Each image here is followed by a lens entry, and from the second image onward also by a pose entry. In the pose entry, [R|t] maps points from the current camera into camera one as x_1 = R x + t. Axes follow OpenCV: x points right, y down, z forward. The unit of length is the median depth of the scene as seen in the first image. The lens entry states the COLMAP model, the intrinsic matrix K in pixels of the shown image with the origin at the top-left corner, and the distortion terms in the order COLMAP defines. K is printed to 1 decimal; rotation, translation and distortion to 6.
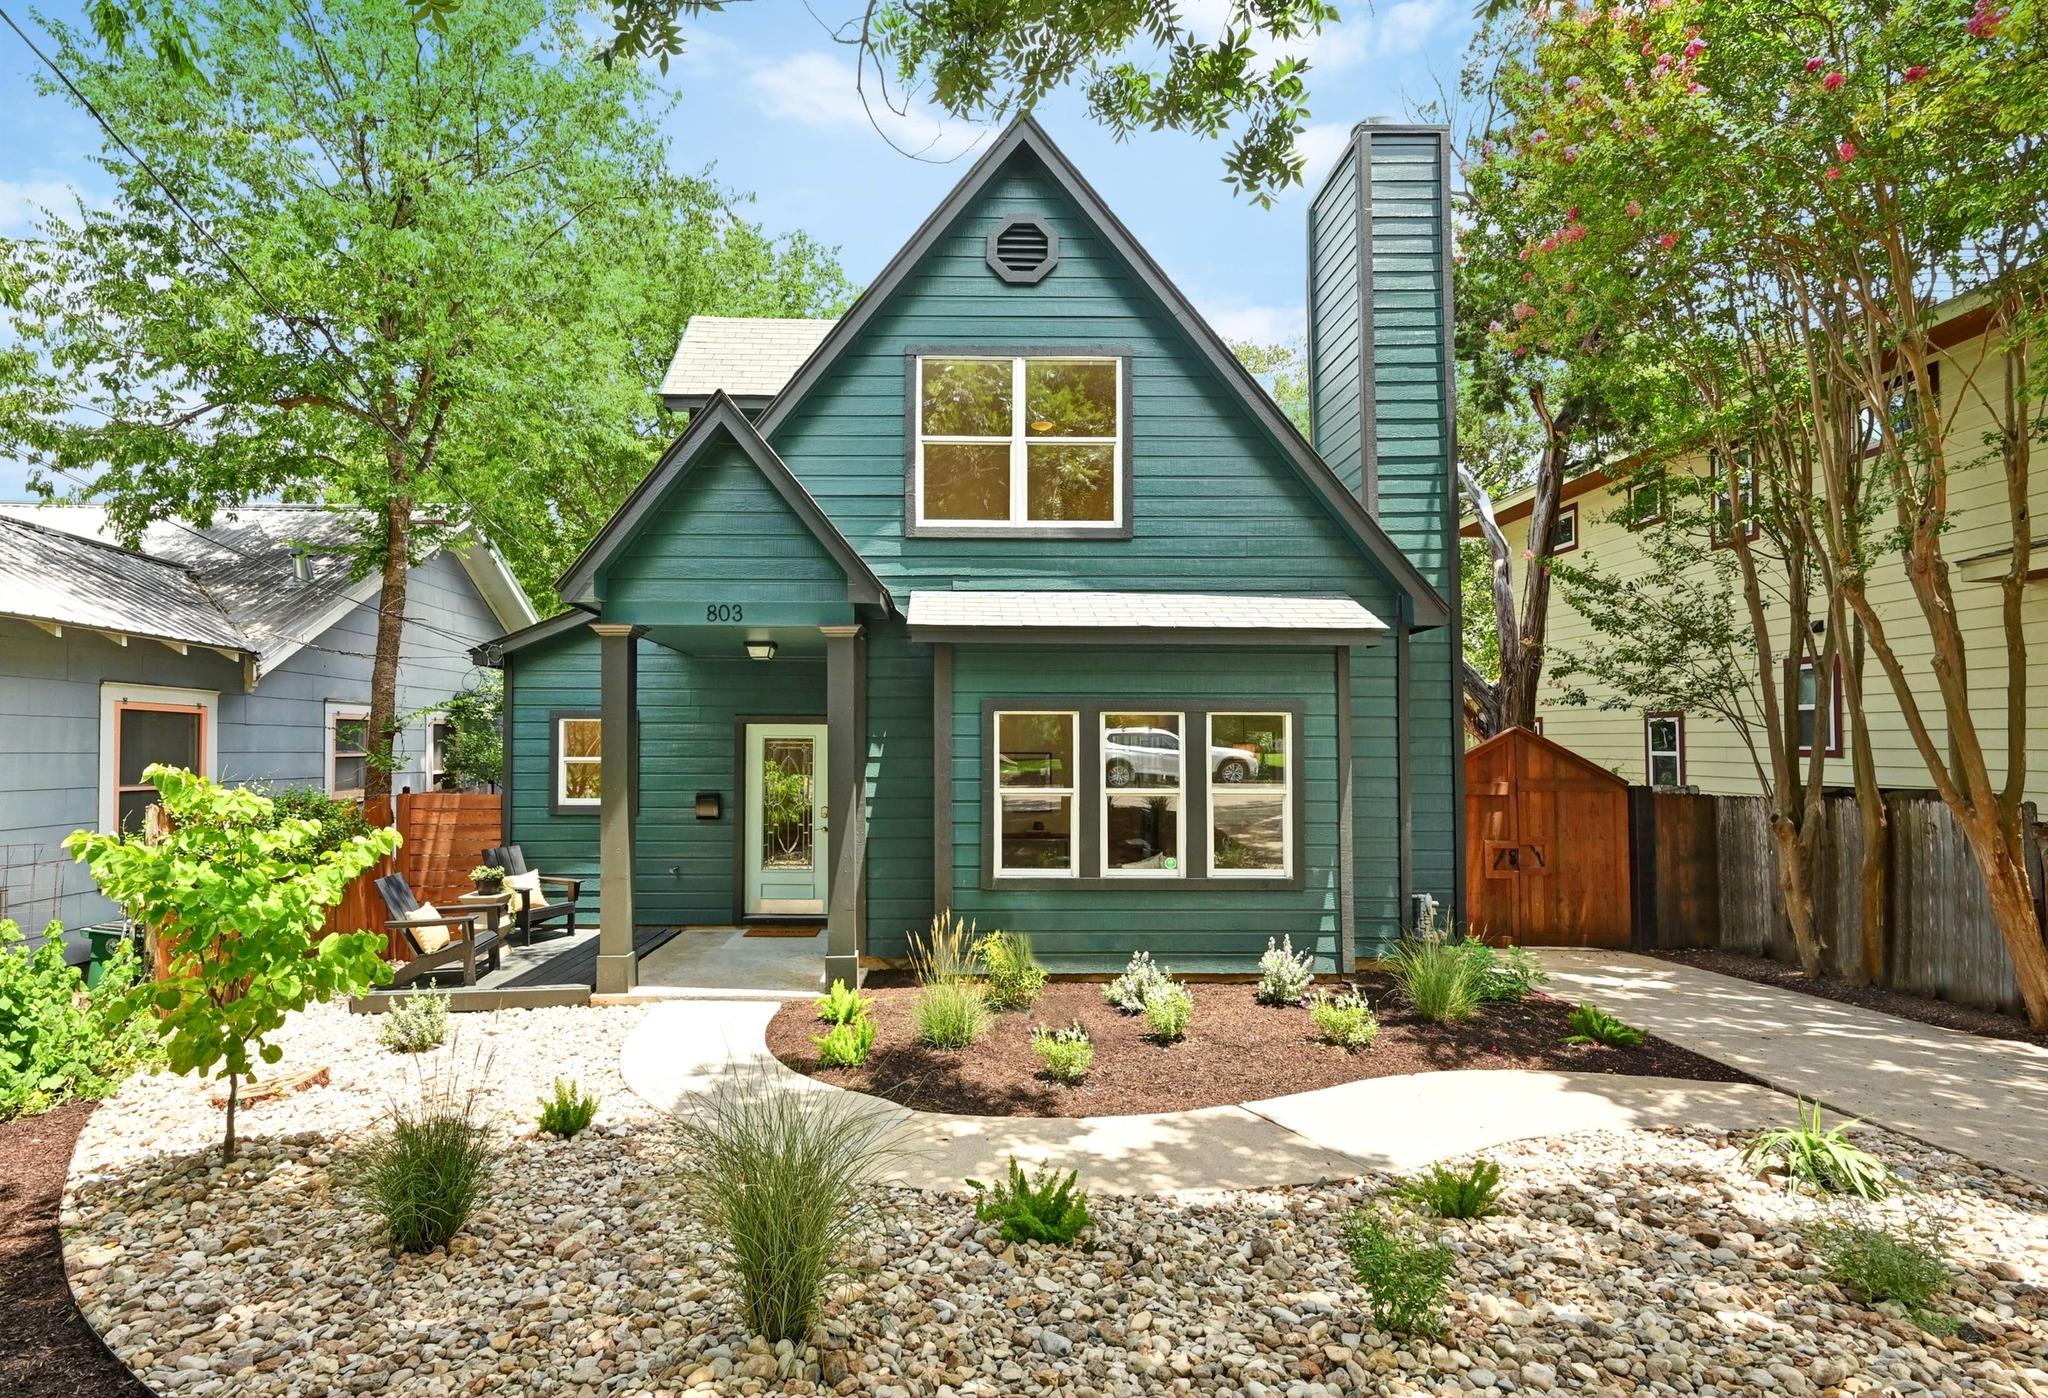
lens RADIAL K [[860.3, 0, 1022.6], [0, 860.3, 737.6], [0, 0, 1]] dist [0.053349, -0.000081]
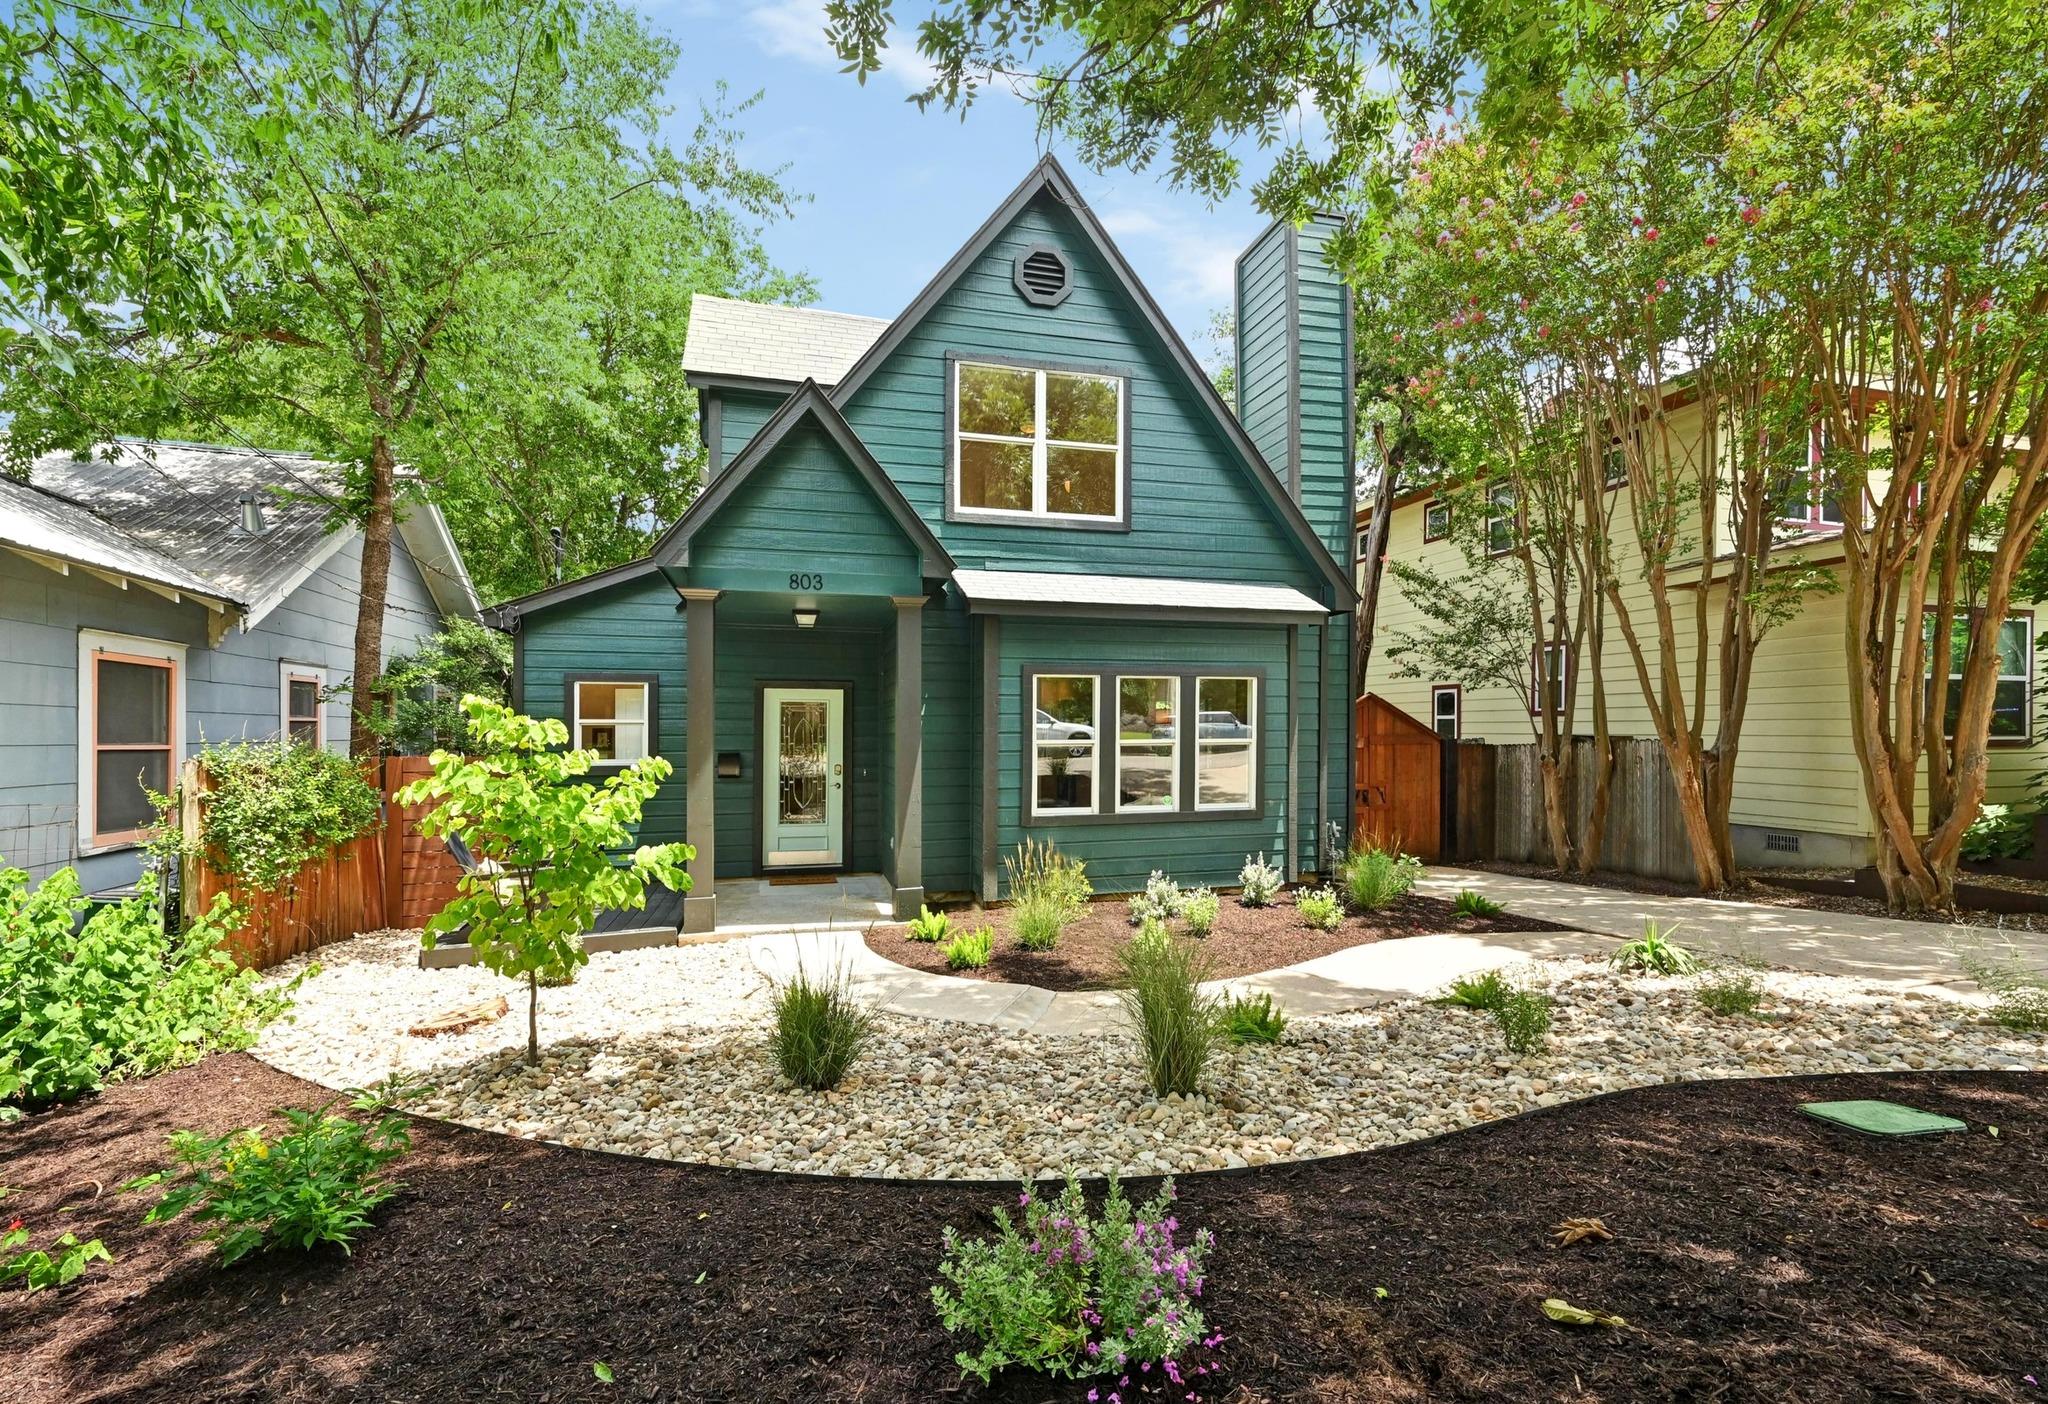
lens RADIAL K [[856.1, 0, 965.6], [0, 856.1, 742.5], [0, 0, 1]] dist [0.072041, 0.000082]
pose [[0.969529, -0.010954, 0.244733, -0.389995], [0.005988, 0.999761, 0.021026, 0.035209], [-0.244905, -0.018919, 0.969363, -0.108612]]
